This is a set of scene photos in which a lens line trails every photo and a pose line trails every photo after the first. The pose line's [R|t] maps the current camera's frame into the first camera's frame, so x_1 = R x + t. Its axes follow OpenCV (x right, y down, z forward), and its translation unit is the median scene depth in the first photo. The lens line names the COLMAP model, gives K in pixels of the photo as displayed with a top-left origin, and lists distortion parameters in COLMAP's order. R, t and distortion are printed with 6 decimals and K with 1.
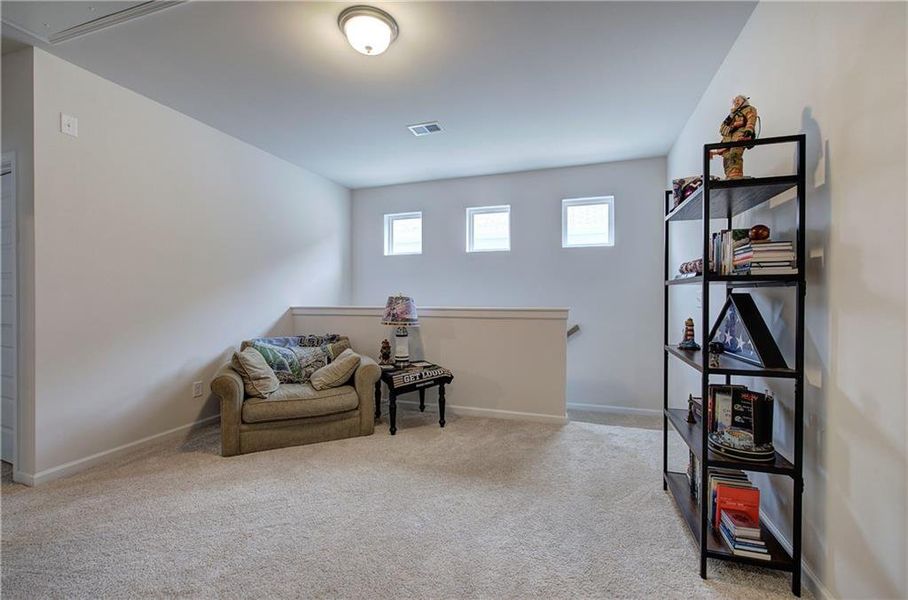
lens RADIAL K [[384.4, 0, 455.0], [0, 384.4, 303.3], [0, 0, 1]] dist [-0.002646, 0.000258]
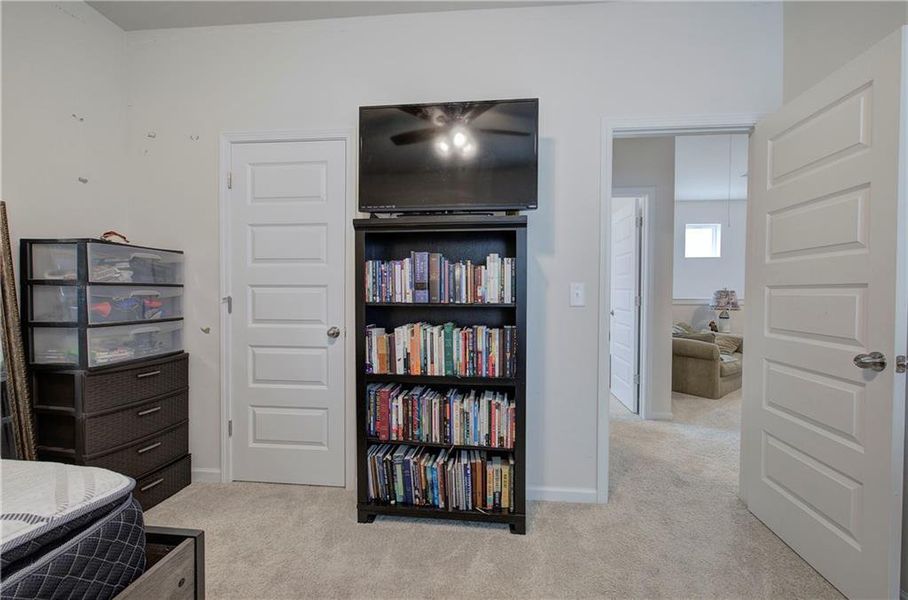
lens RADIAL K [[385.5, 0, 455.8], [0, 385.5, 298.3], [0, 0, 1]] dist [-0.002044, 0.000585]
pose [[0.975161, -0.002990, 0.221478, -1.597175], [0.002125, 0.999989, 0.004144, 0.003743], [-0.221488, -0.003570, 0.975157, -0.187157]]
